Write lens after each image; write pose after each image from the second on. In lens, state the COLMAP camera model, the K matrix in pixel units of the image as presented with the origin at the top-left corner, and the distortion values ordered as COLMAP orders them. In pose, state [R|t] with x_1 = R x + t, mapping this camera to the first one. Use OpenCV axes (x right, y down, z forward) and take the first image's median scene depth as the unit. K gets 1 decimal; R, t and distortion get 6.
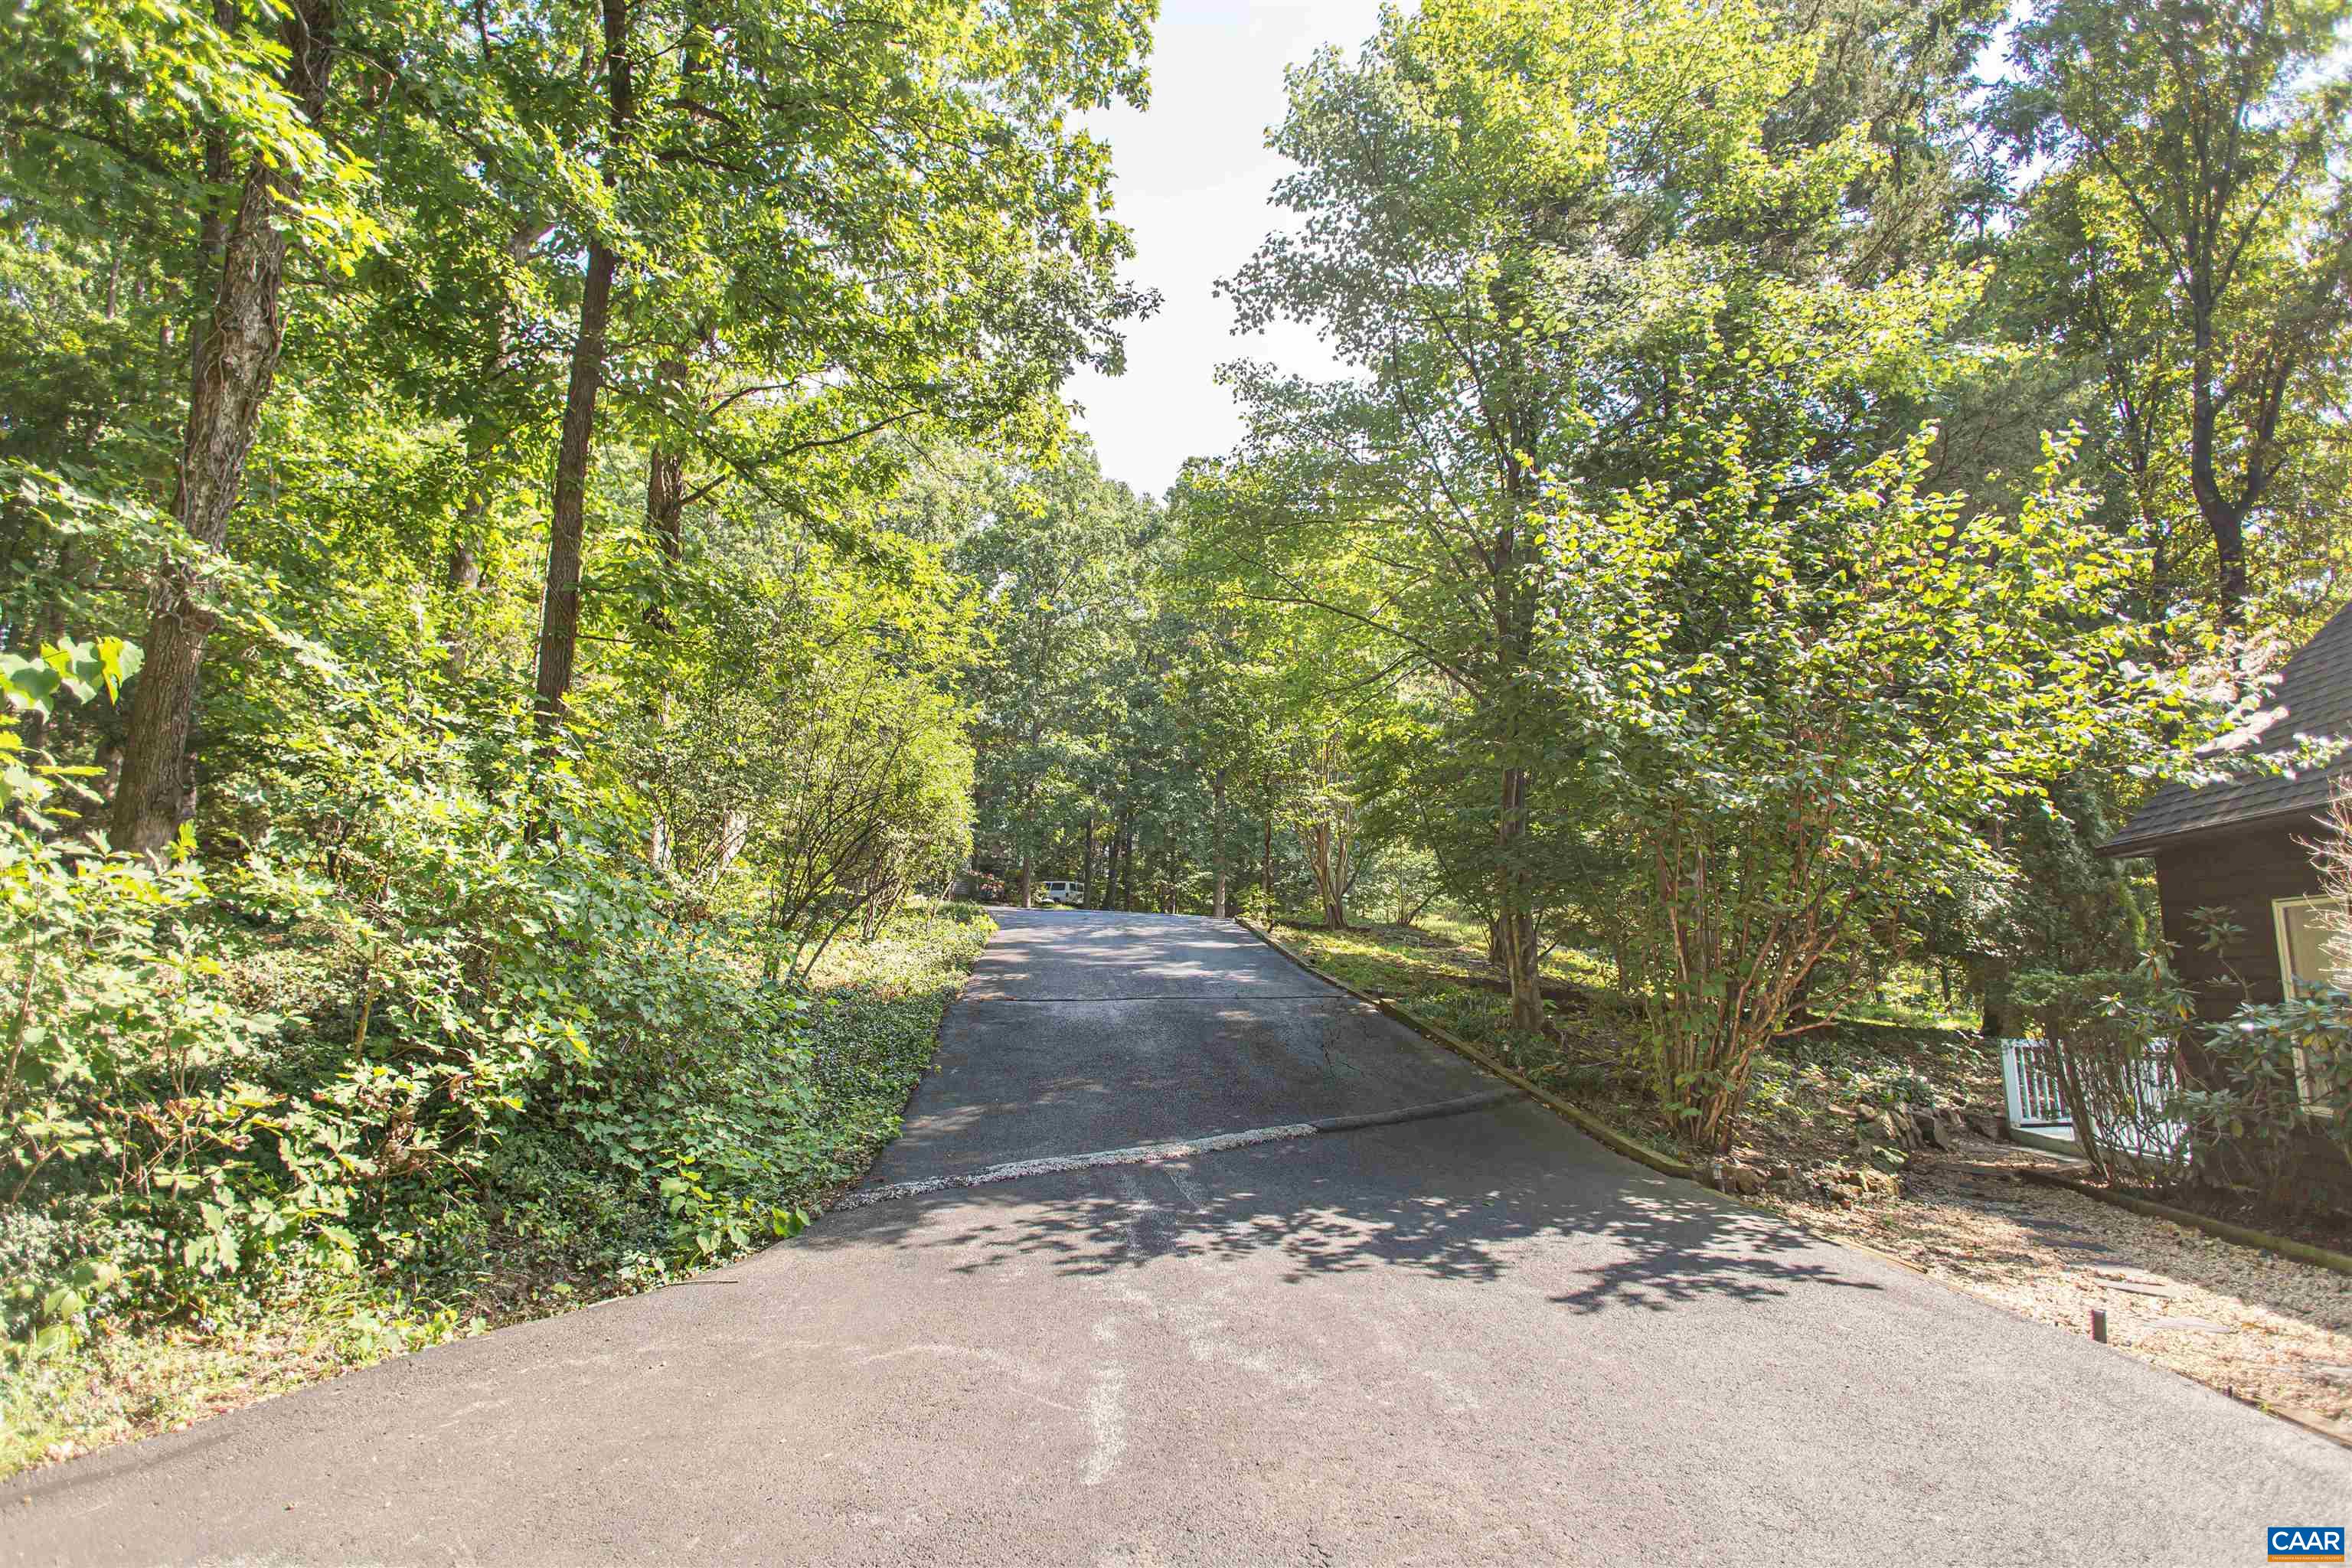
lens RADIAL K [[1307.1, 0, 1172.0], [0, 1307.1, 772.2], [0, 0, 1]] dist [0.025564, -0.004229]
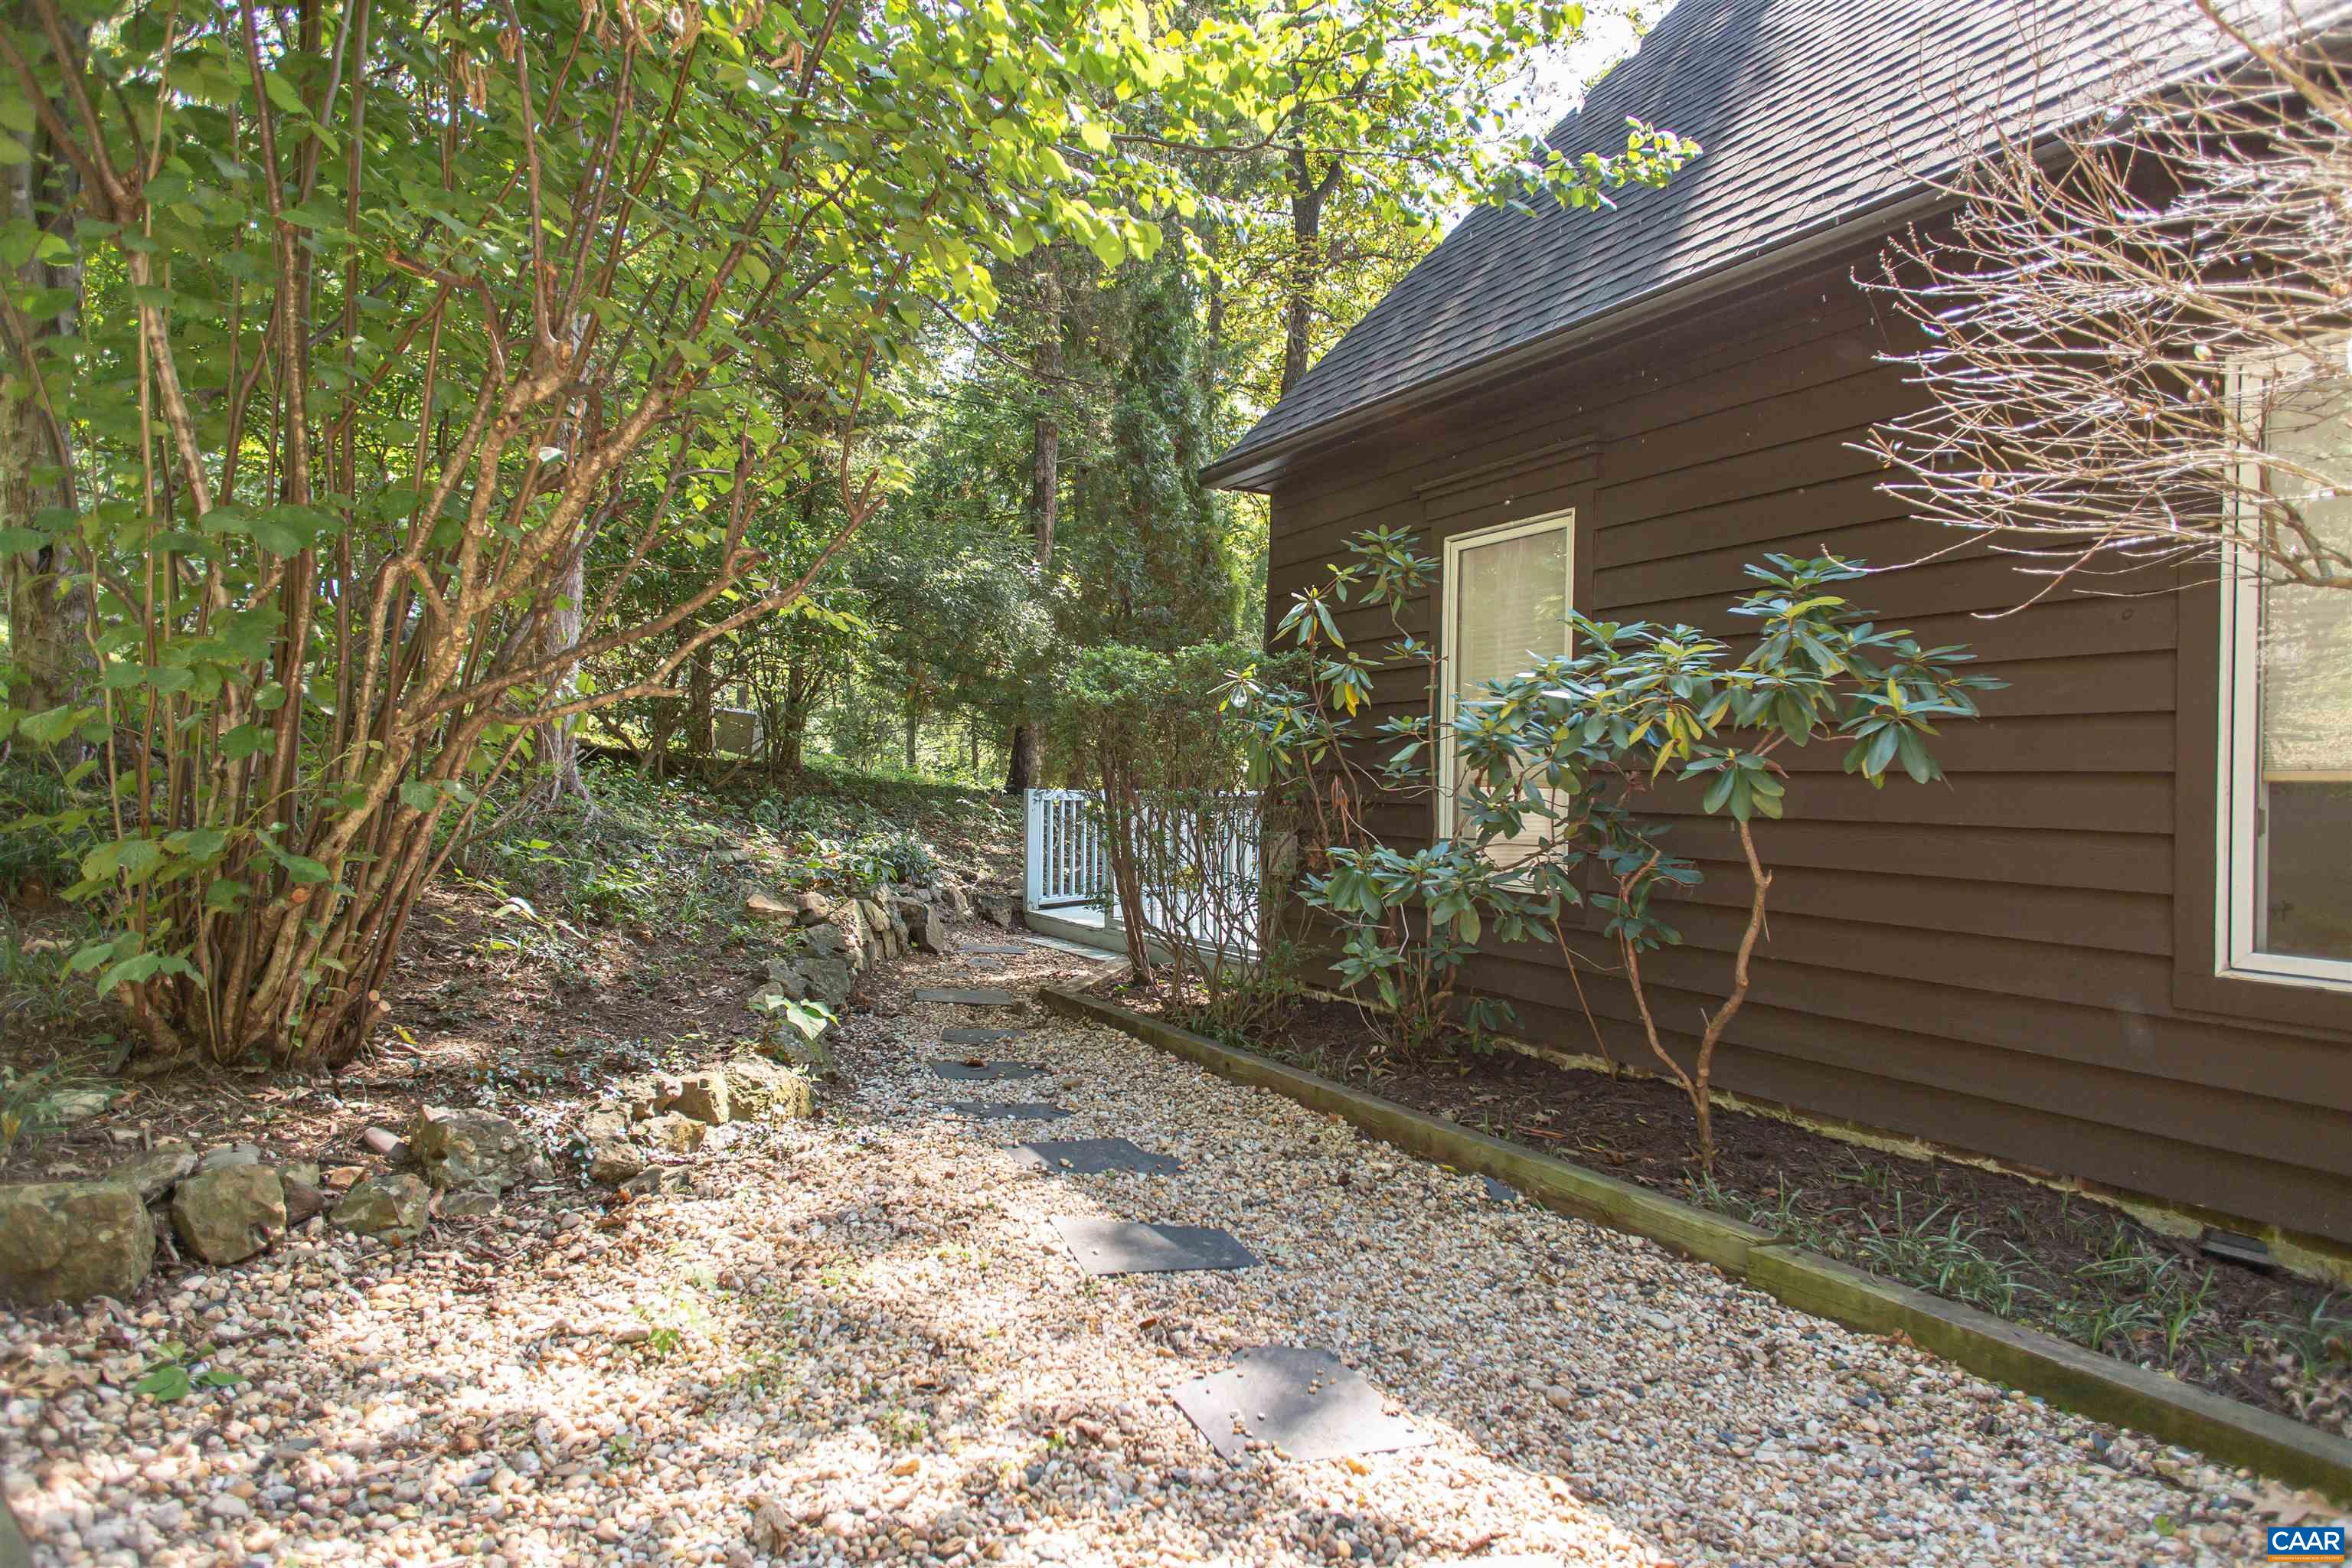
lens RADIAL K [[1307.1, 0, 1176.1], [0, 1307.1, 785.0], [0, 0, 1]] dist [0.025564, -0.004229]
pose [[0.779983, 0.012607, 0.625674, 0.283640], [-0.119254, 0.984470, 0.128829, 0.113065], [-0.614333, -0.175099, 0.769373, 0.467362]]
